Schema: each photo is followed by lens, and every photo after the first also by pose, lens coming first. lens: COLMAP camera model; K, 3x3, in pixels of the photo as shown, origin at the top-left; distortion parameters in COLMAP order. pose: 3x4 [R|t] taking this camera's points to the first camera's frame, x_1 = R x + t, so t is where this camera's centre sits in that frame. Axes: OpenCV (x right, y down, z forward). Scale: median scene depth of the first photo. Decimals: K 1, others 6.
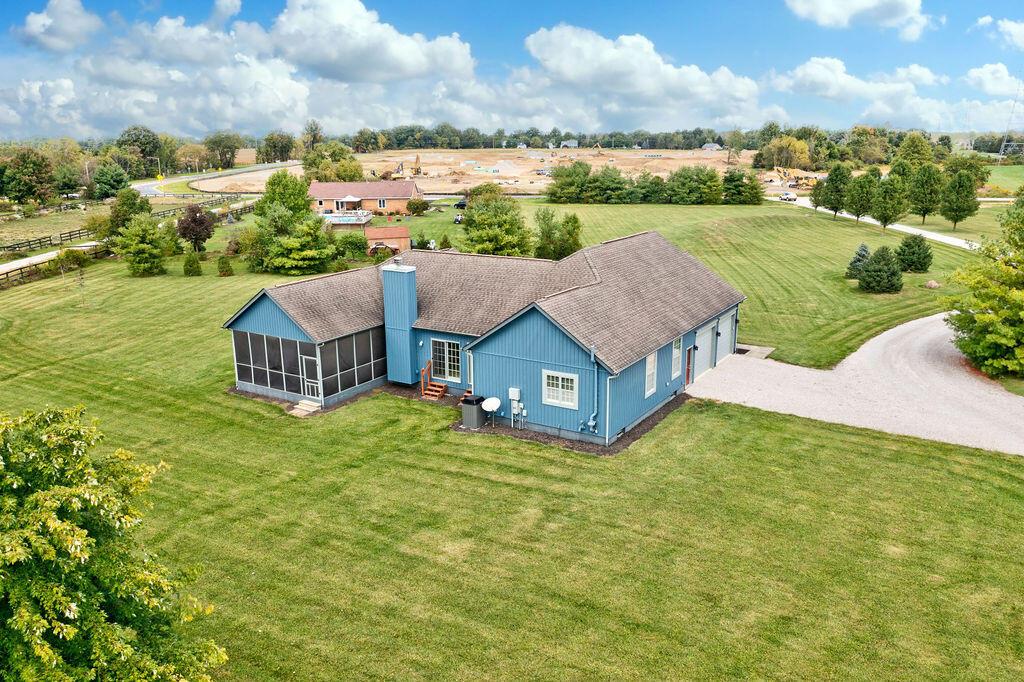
lens RADIAL K [[798.2, 0, 507.4], [0, 798.2, 341.1], [0, 0, 1]] dist [-0.035603, 0.009643]
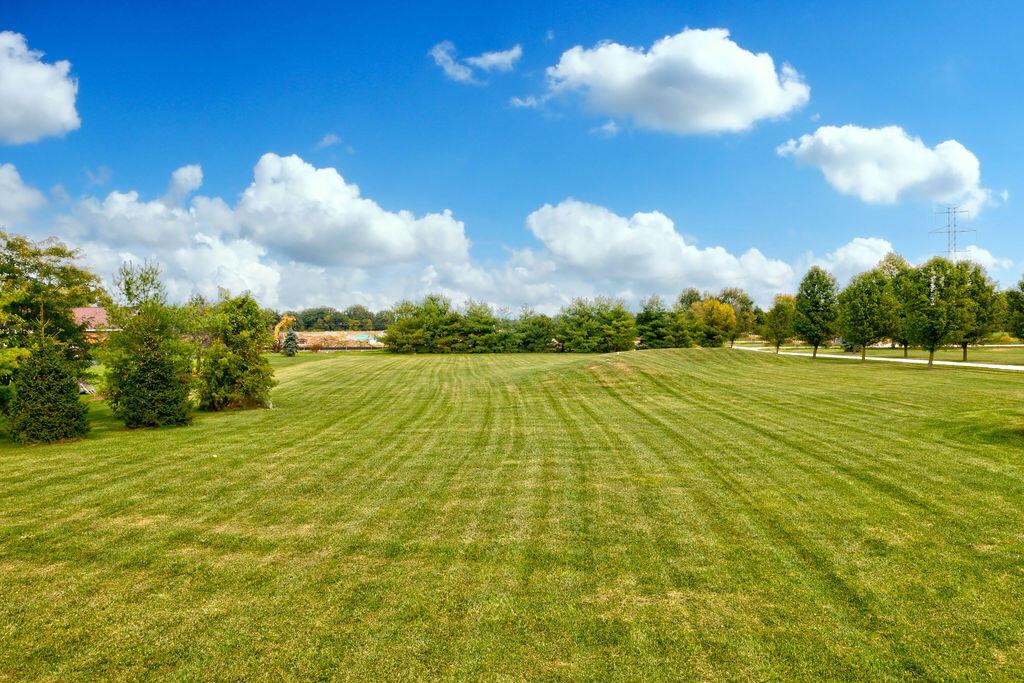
lens RADIAL K [[798.2, 0, 511.0], [0, 798.2, 339.9], [0, 0, 1]] dist [-0.035603, 0.009643]
pose [[0.995613, -0.000292, 0.093565, 0.377277], [0.022203, 0.972170, -0.233221, -0.091106], [-0.090893, 0.234276, 0.967912, 1.307604]]
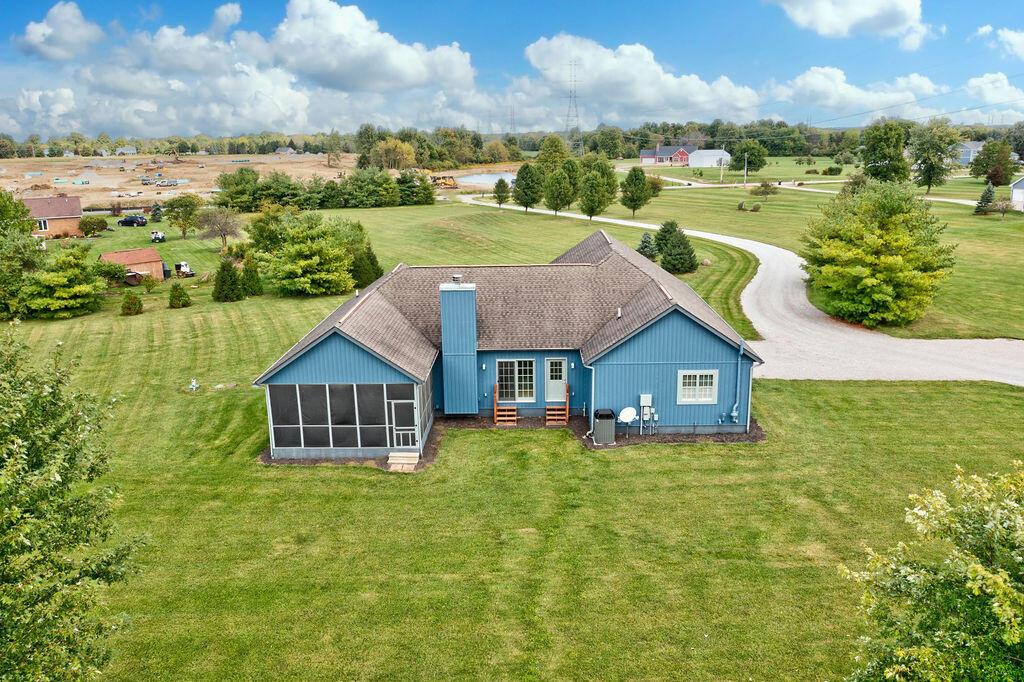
lens RADIAL K [[798.2, 0, 509.9], [0, 798.2, 344.1], [0, 0, 1]] dist [-0.035603, 0.009643]
pose [[0.858041, -0.131221, 0.496534, -0.534941], [0.131622, 0.990704, 0.034365, -0.050643], [-0.496428, 0.035868, 0.867337, 0.198477]]
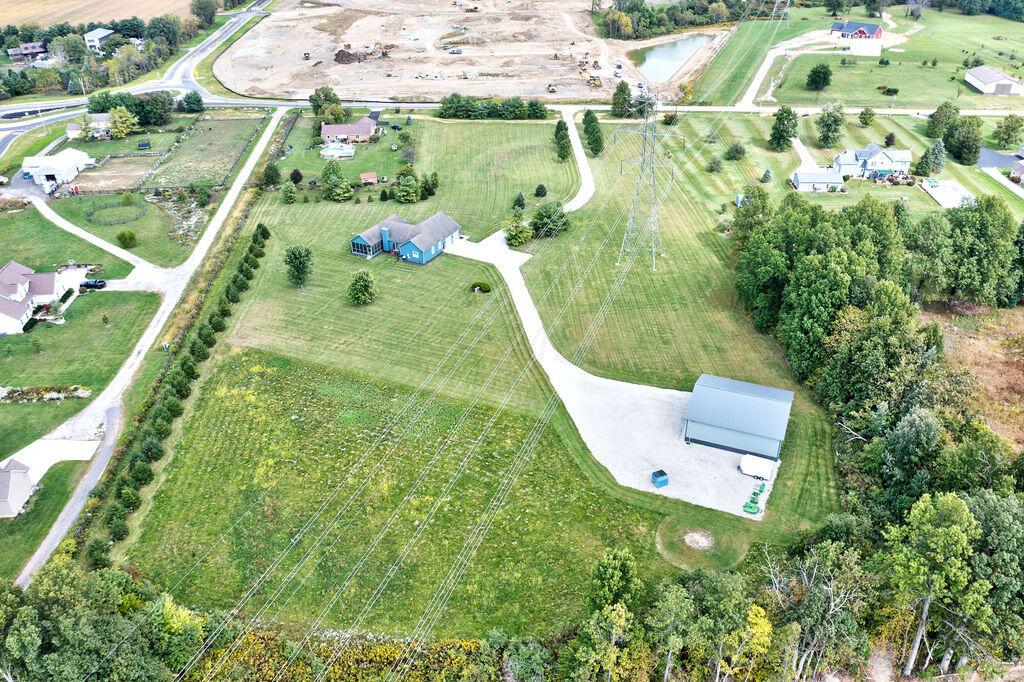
lens RADIAL K [[798.2, 0, 513.8], [0, 798.2, 340.7], [0, 0, 1]] dist [-0.035603, 0.009643]
pose [[0.996643, -0.043178, 0.069562, 0.295216], [0.021044, 0.956186, 0.292003, -0.864933], [-0.079123, -0.289558, 0.953884, -4.057634]]
